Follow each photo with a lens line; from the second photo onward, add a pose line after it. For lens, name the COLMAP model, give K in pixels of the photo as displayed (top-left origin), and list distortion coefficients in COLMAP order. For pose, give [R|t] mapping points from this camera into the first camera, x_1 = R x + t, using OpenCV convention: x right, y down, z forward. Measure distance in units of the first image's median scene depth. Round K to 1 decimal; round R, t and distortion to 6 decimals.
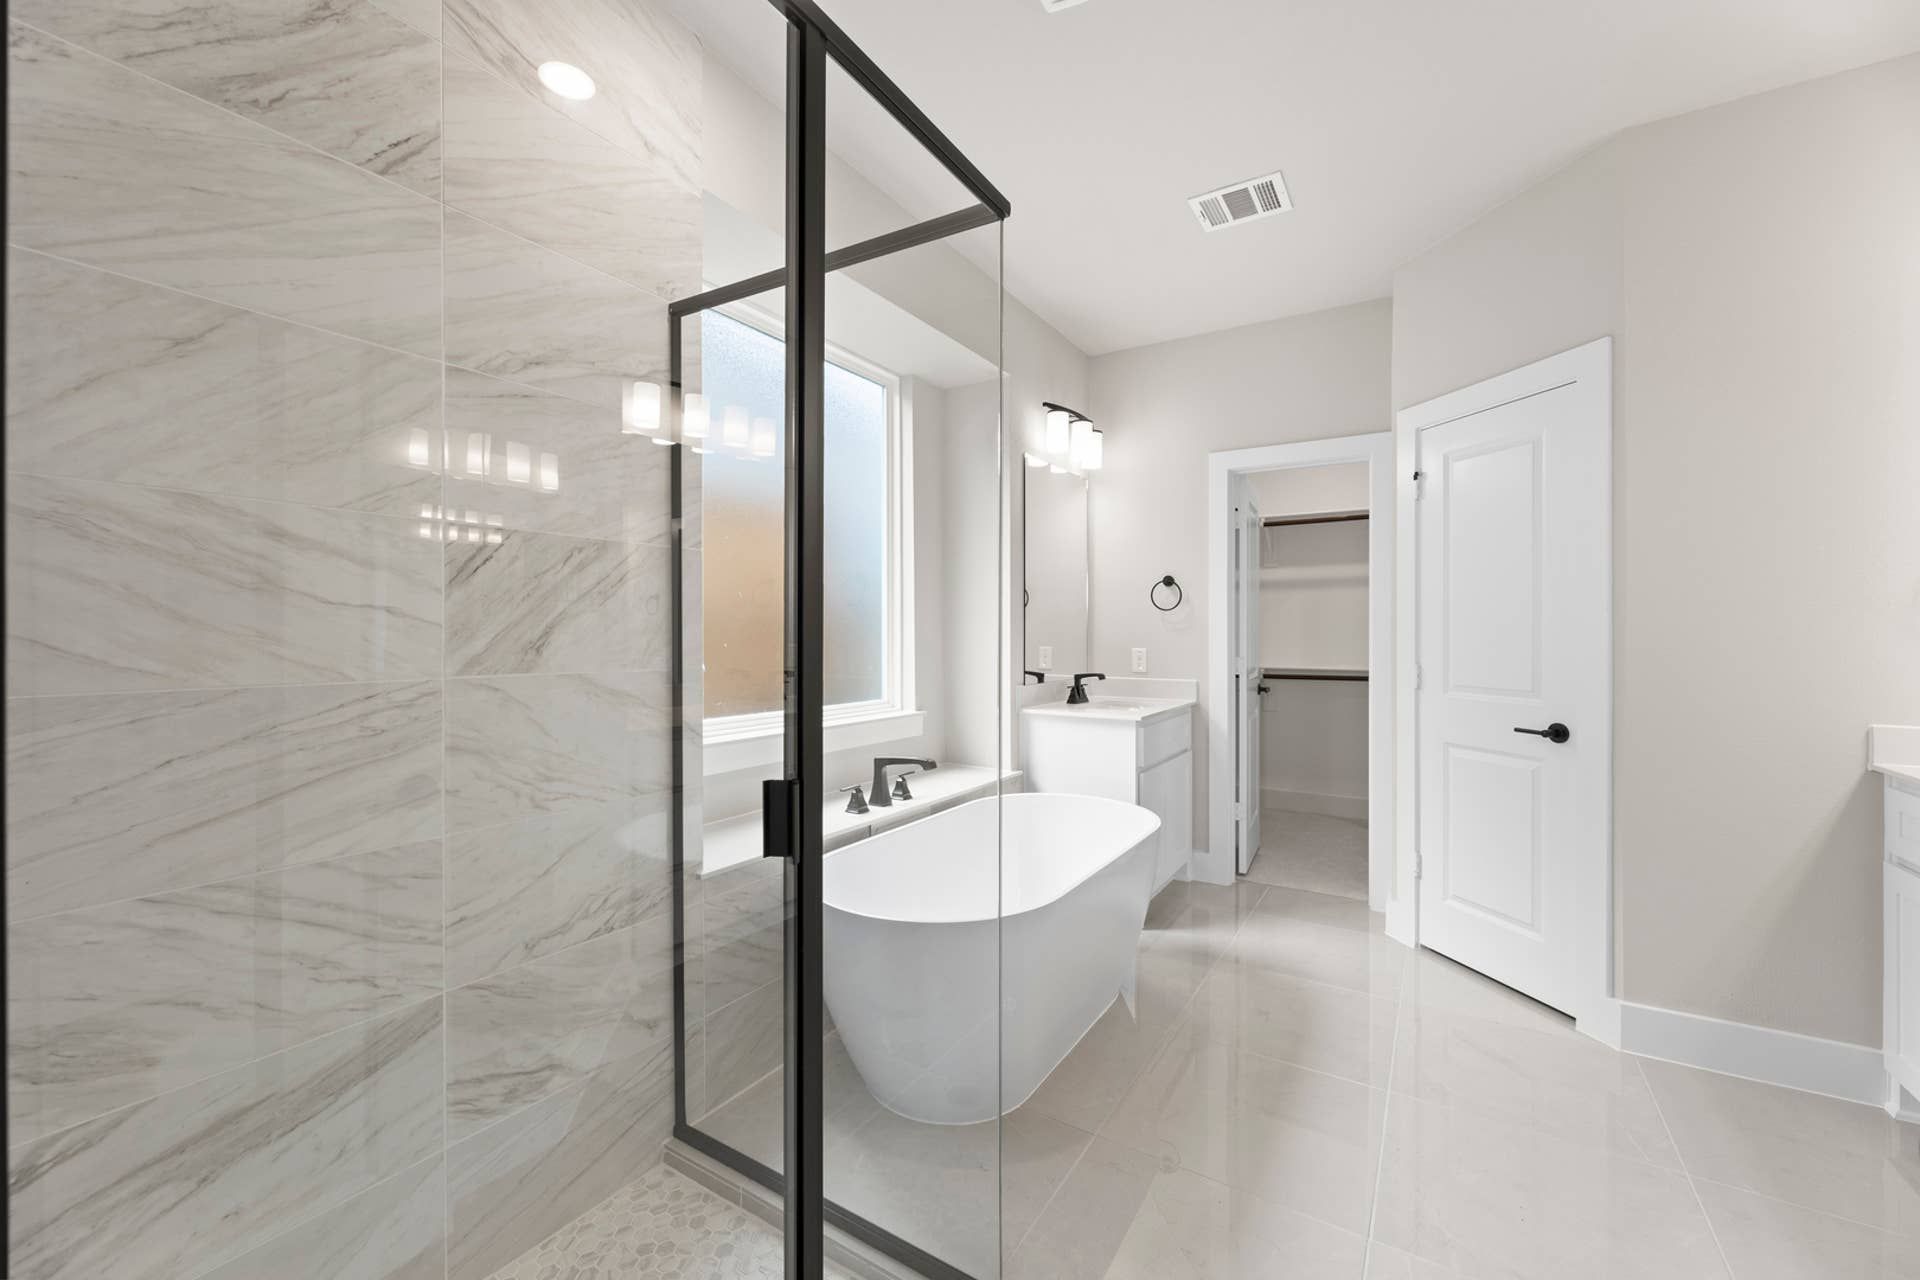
lens RADIAL K [[772.2, 0, 947.1], [0, 772.2, 623.8], [0, 0, 1]] dist [0.001057, -0.000466]
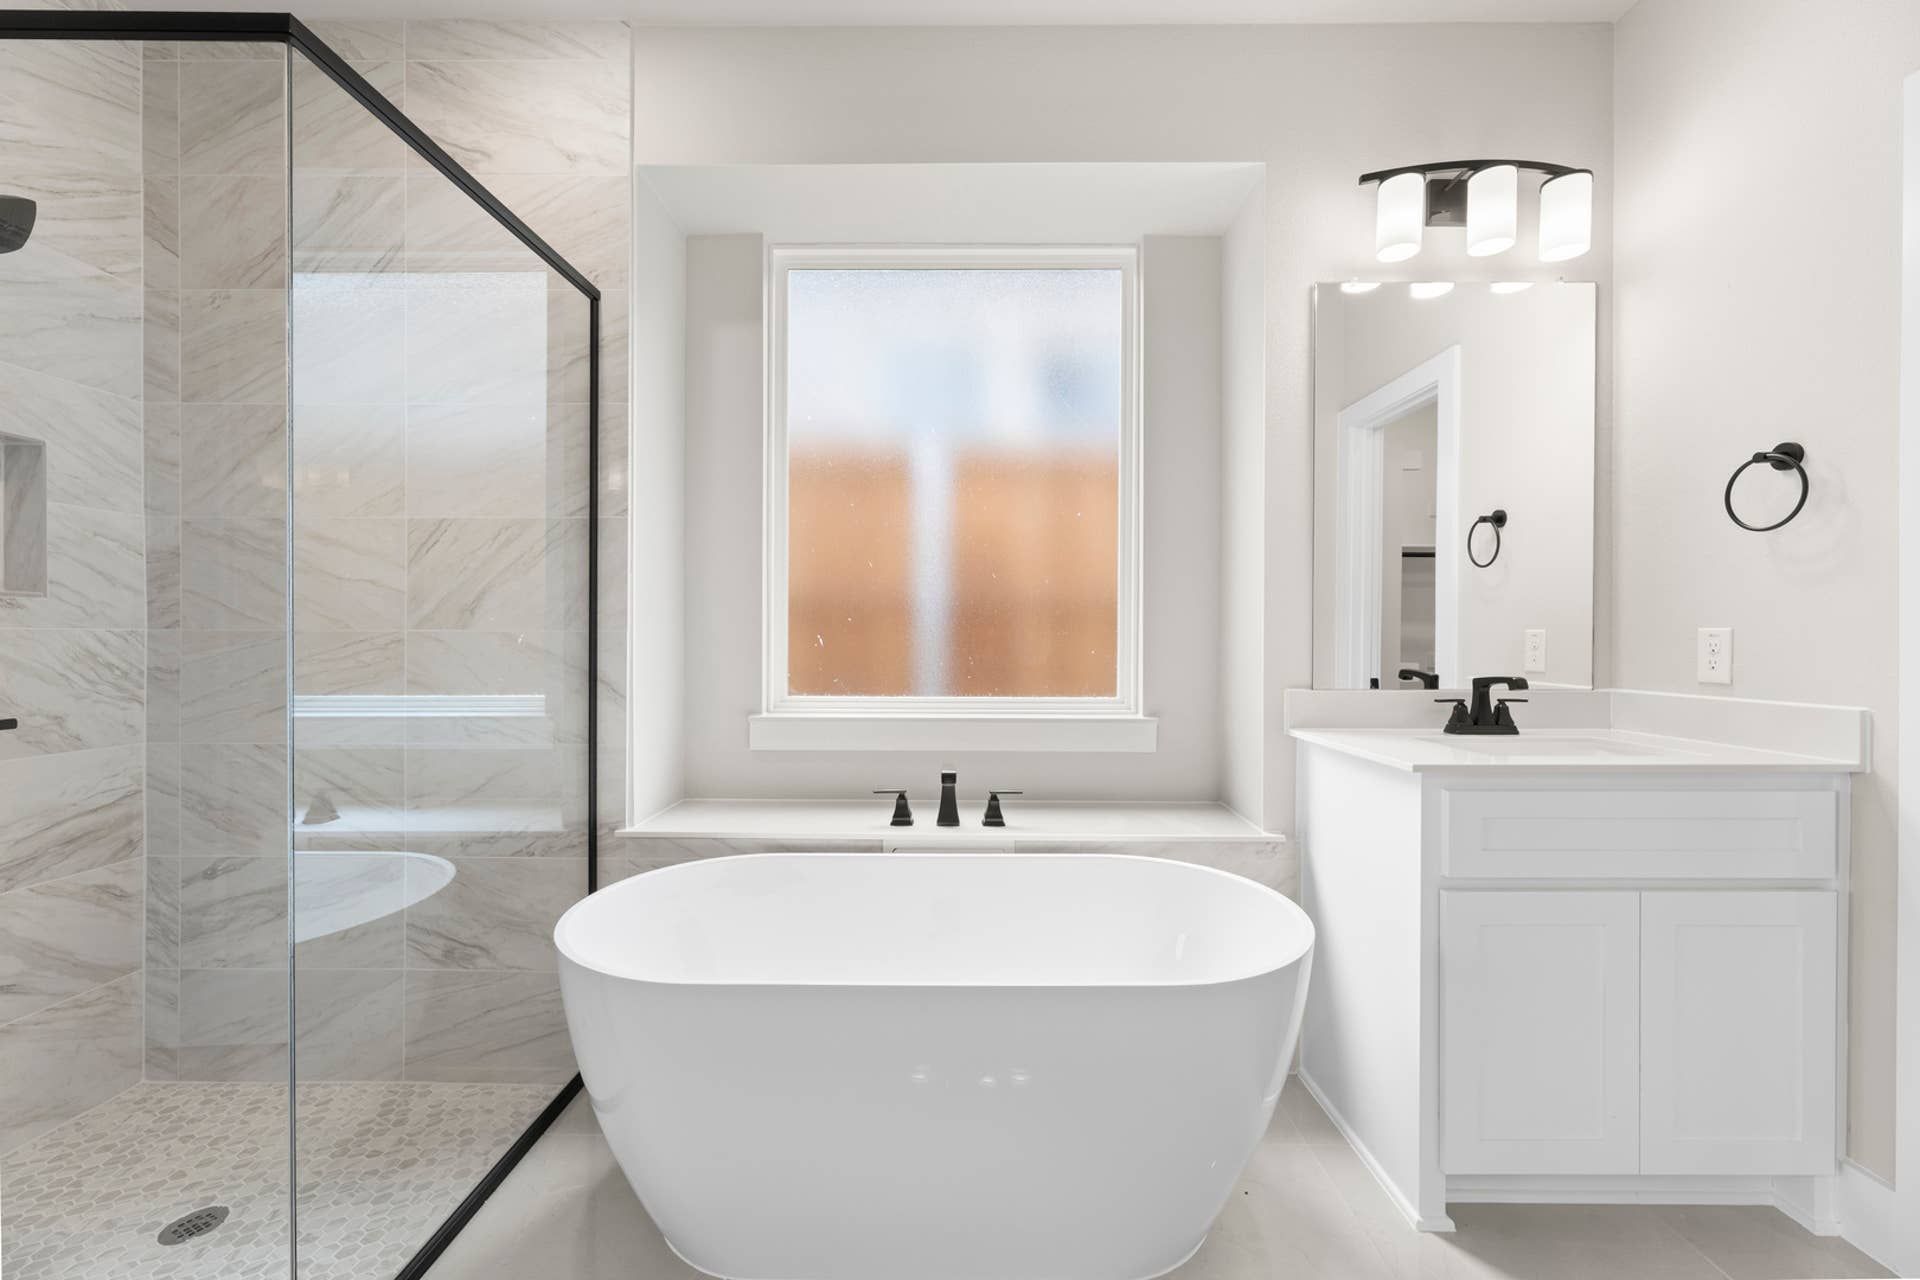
lens RADIAL K [[772.2, 0, 961.0], [0, 772.2, 636.2], [0, 0, 1]] dist [0.001057, -0.000466]
pose [[0.526982, -0.006637, -0.849850, 0.956181], [0.008489, 0.999961, -0.002546, 0.083796], [0.849834, -0.005873, 0.527018, 1.011571]]
